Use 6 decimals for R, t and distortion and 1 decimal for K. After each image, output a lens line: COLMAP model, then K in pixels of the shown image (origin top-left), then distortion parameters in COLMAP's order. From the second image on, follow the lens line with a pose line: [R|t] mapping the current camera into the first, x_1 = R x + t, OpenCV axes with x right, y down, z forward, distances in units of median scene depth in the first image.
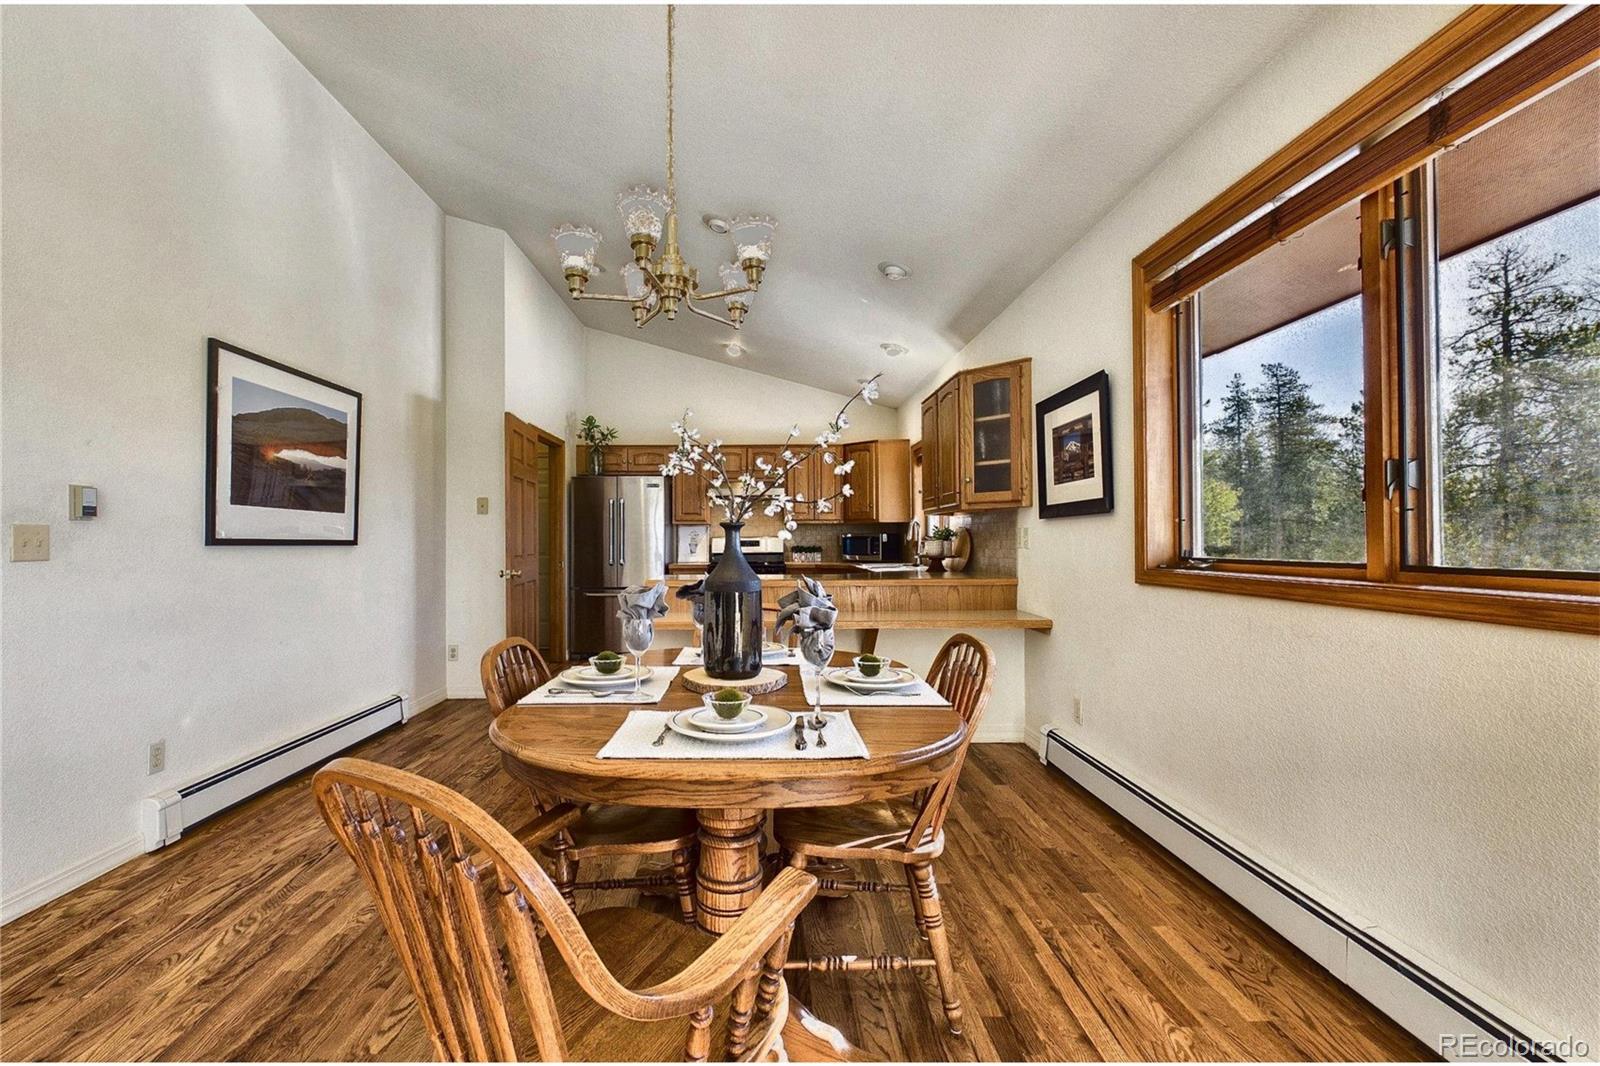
lens RADIAL K [[672.7, 0, 795.6], [0, 672.7, 534.0], [0, 0, 1]] dist [-0.002963, 0.000130]
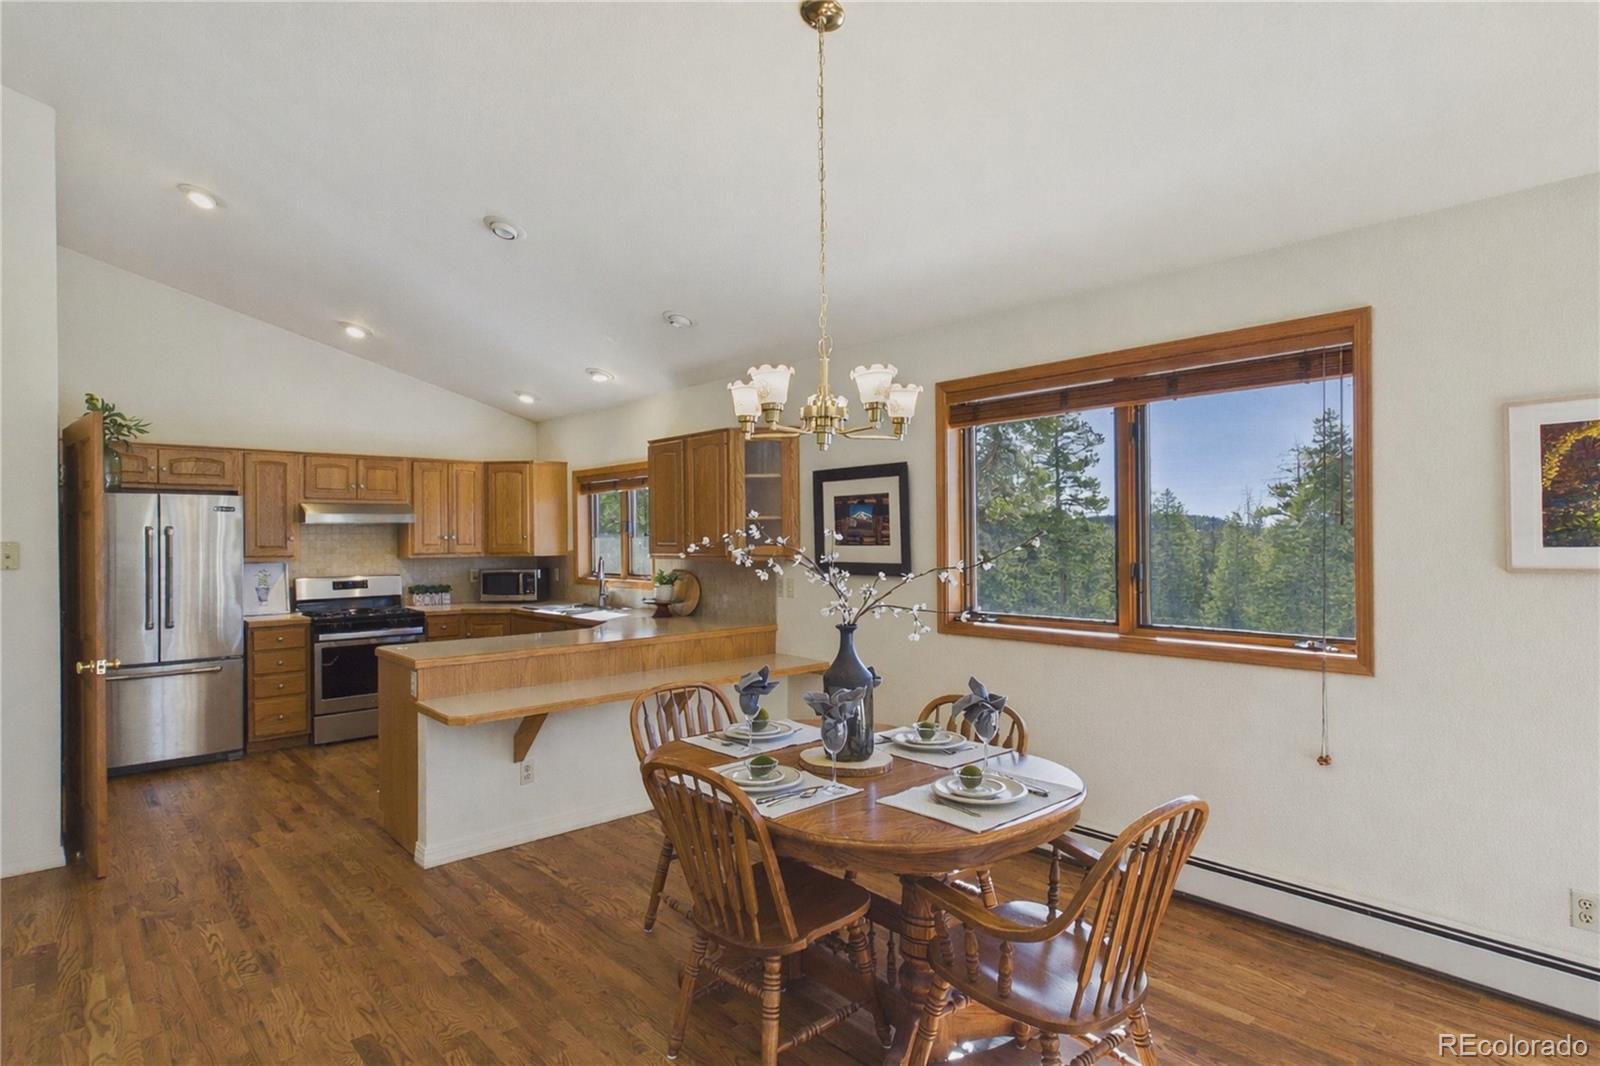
lens RADIAL K [[809.3, 0, 789.8], [0, 809.3, 536.5], [0, 0, 1]] dist [-0.002212, -0.000108]
pose [[0.760500, 0.000125, 0.649338, -0.510258], [-0.004133, 0.999981, 0.004648, -0.082537], [-0.649325, -0.006219, 0.760486, -0.004332]]
